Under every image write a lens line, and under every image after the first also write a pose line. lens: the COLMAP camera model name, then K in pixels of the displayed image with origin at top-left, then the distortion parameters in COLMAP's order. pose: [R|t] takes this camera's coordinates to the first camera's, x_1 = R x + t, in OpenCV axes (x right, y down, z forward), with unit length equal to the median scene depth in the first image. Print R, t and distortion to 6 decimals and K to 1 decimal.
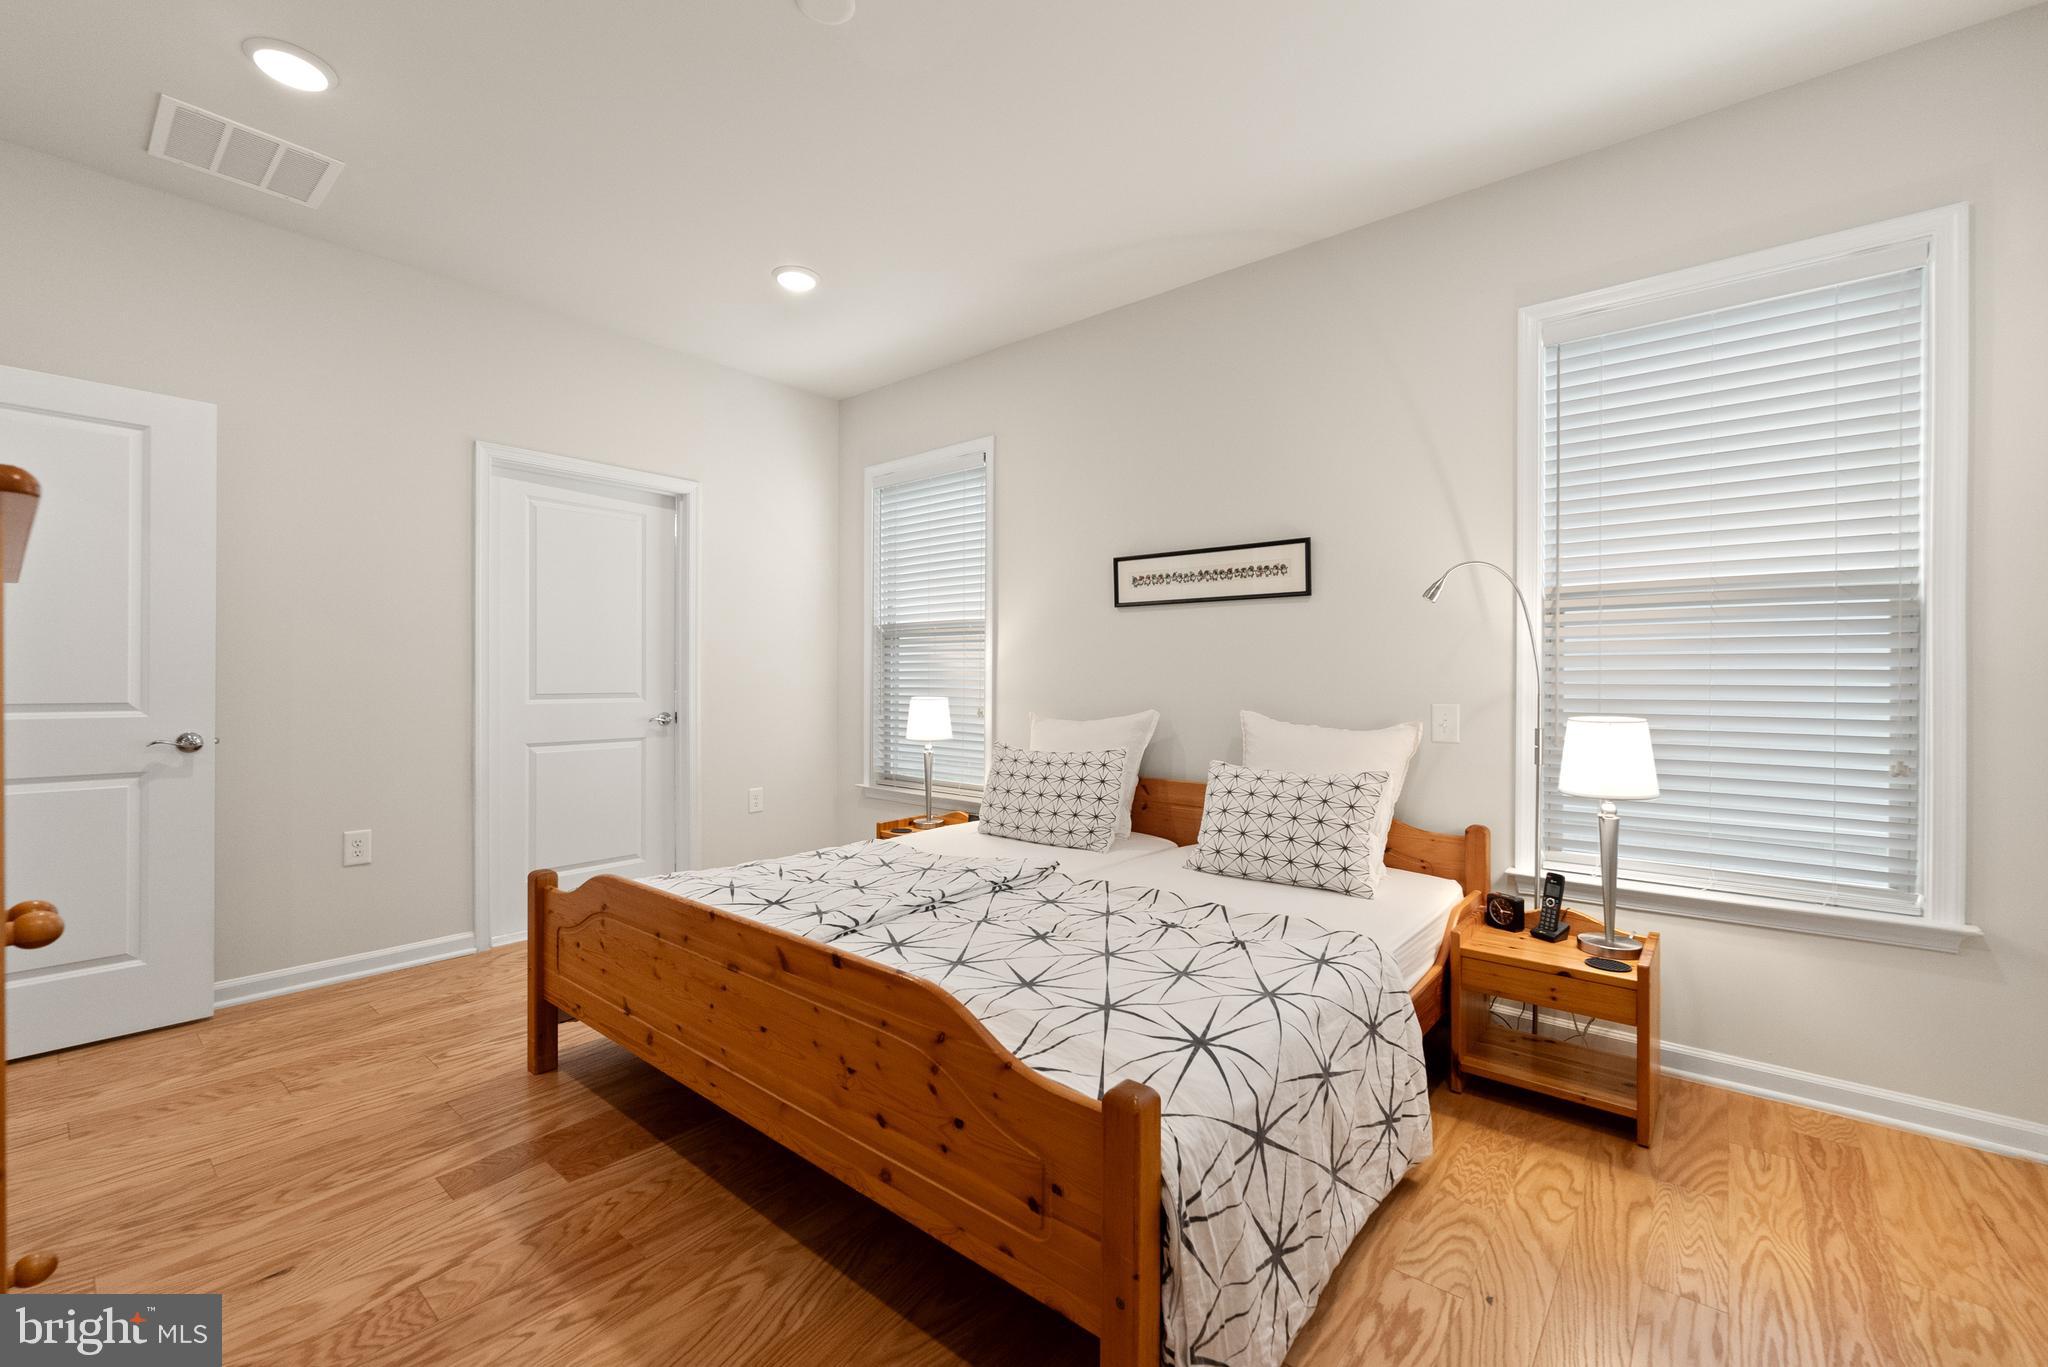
lens RADIAL K [[842.8, 0, 1024.0], [0, 842.8, 683.5], [0, 0, 1]] dist [-0.001118, 0.000032]
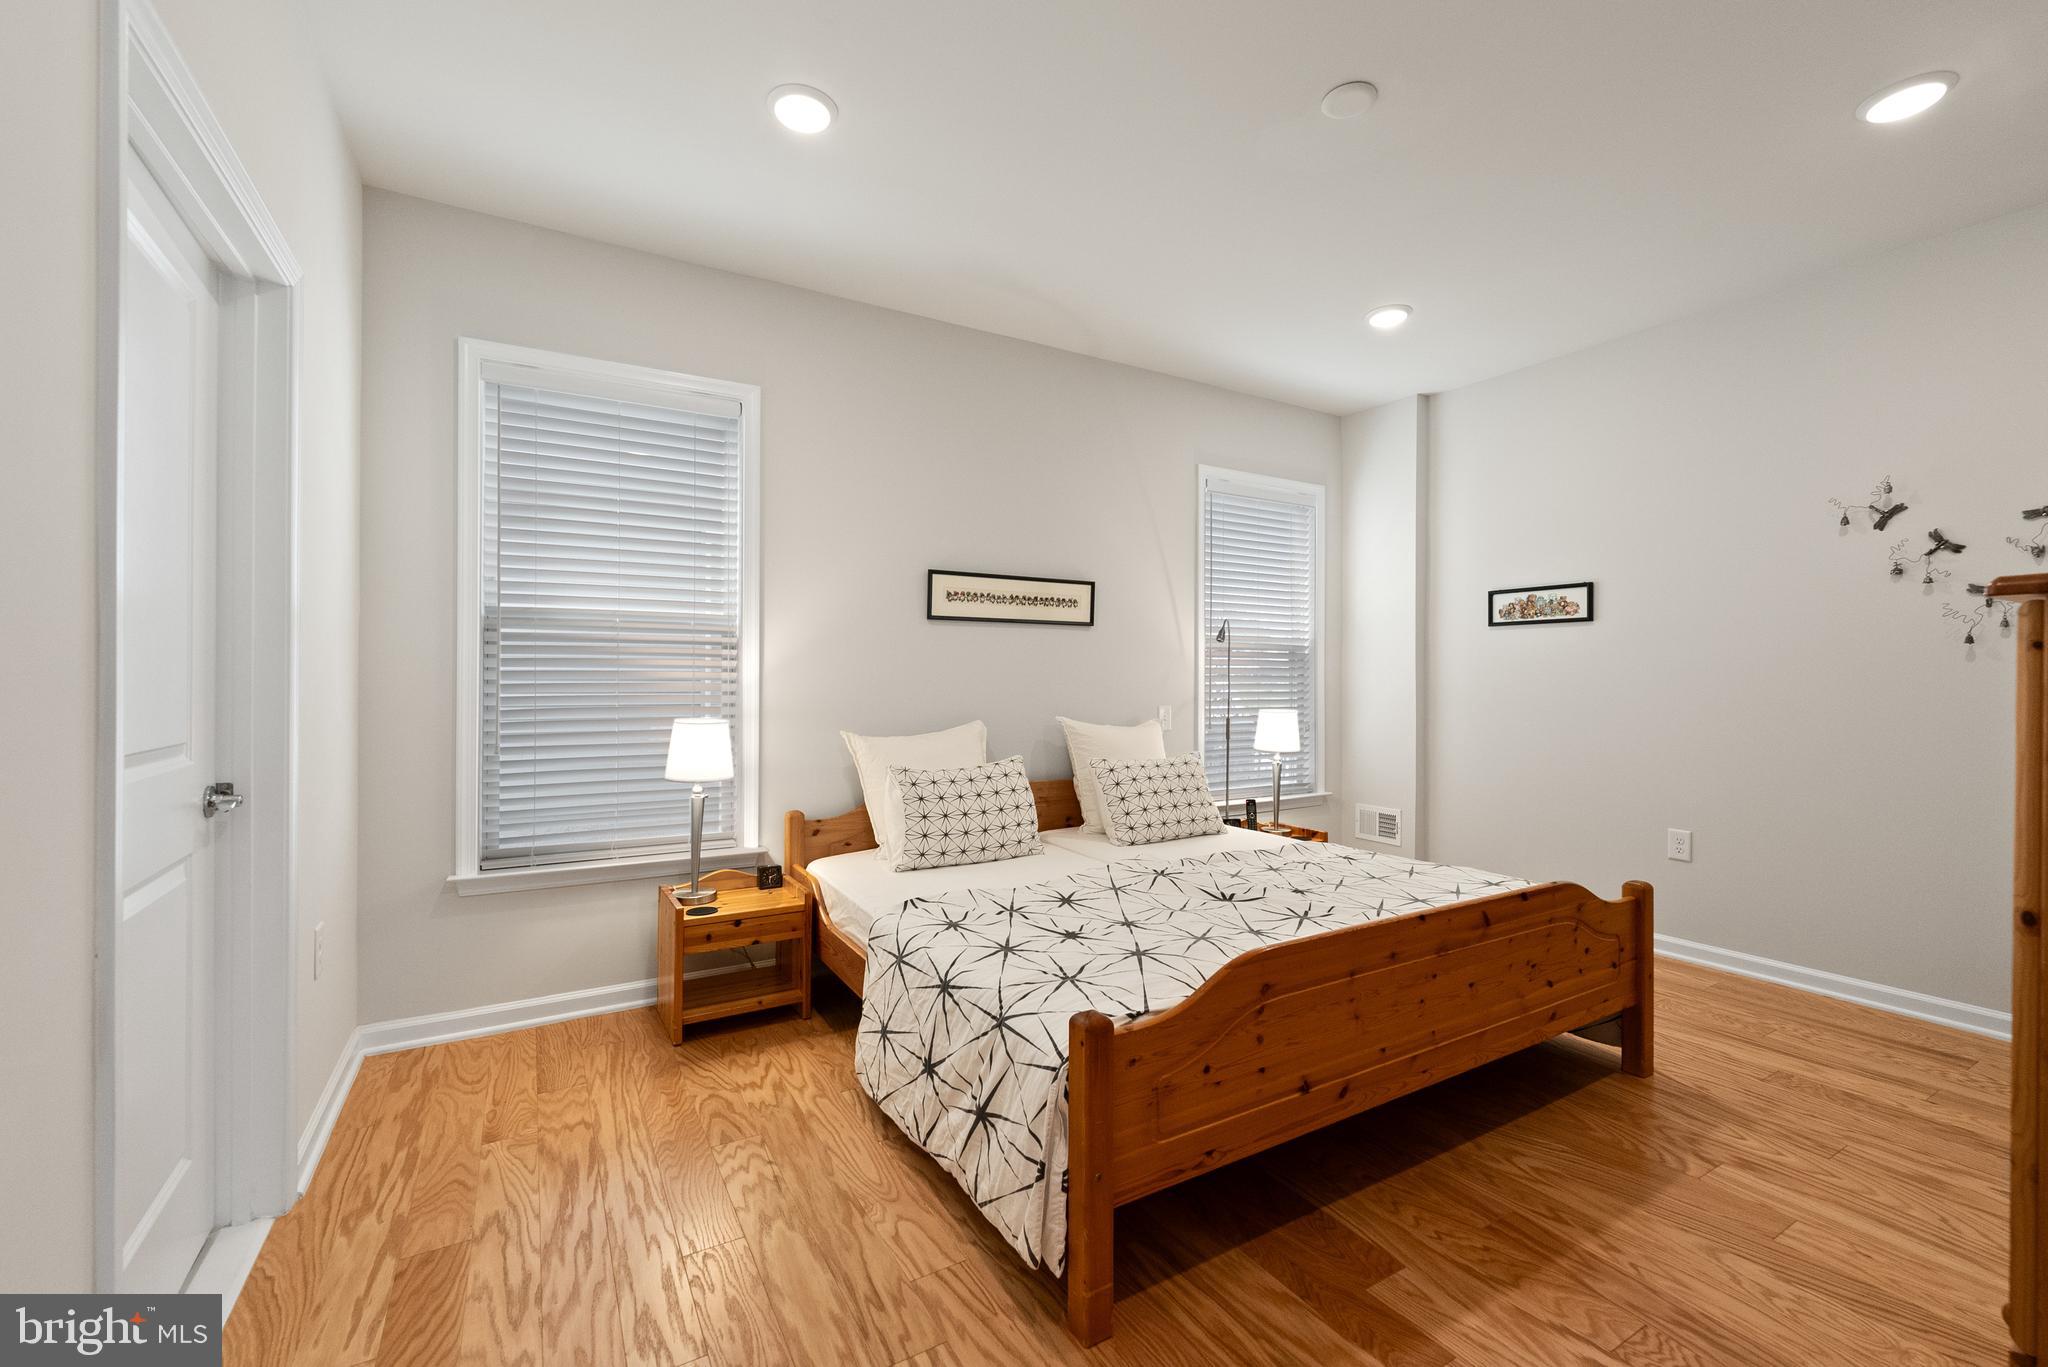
lens RADIAL K [[842.8, 0, 1024.0], [0, 842.8, 683.5], [0, 0, 1]] dist [-0.001118, 0.000032]
pose [[0.339329, -0.006207, 0.940647, -0.901914], [0.005650, 0.999974, 0.004560, -0.021286], [-0.940651, 0.003767, 0.339355, 0.638723]]
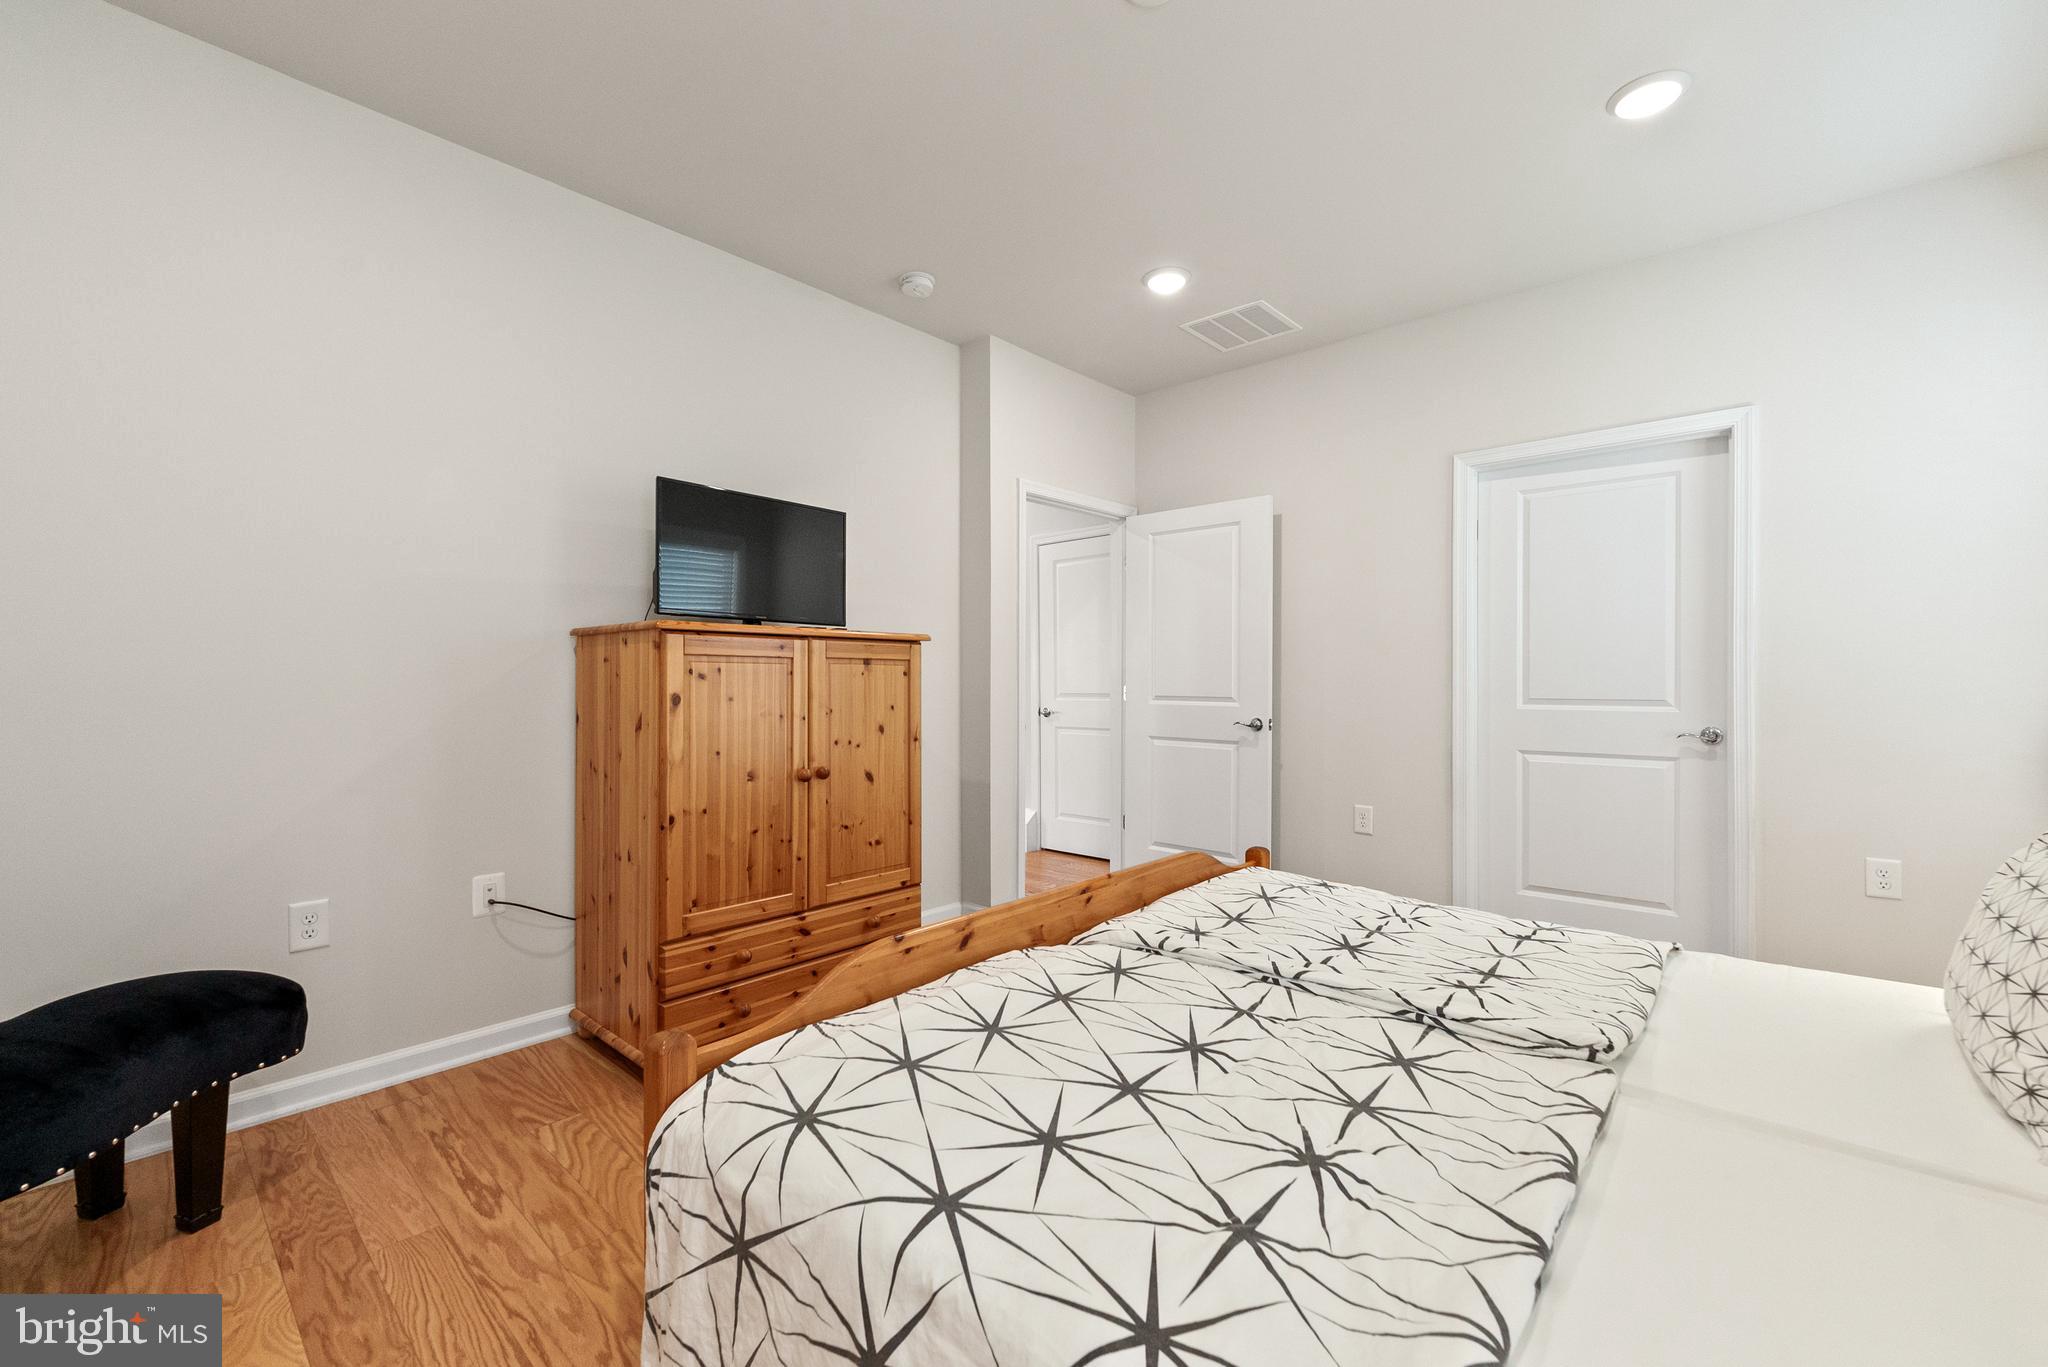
lens RADIAL K [[842.8, 0, 1024.0], [0, 842.8, 683.5], [0, 0, 1]] dist [-0.001118, 0.000032]
pose [[-0.040216, 0.002686, -0.999187, 0.458403], [-0.006360, 0.999975, 0.002944, -0.003938], [0.999171, 0.006473, -0.040198, 0.555313]]
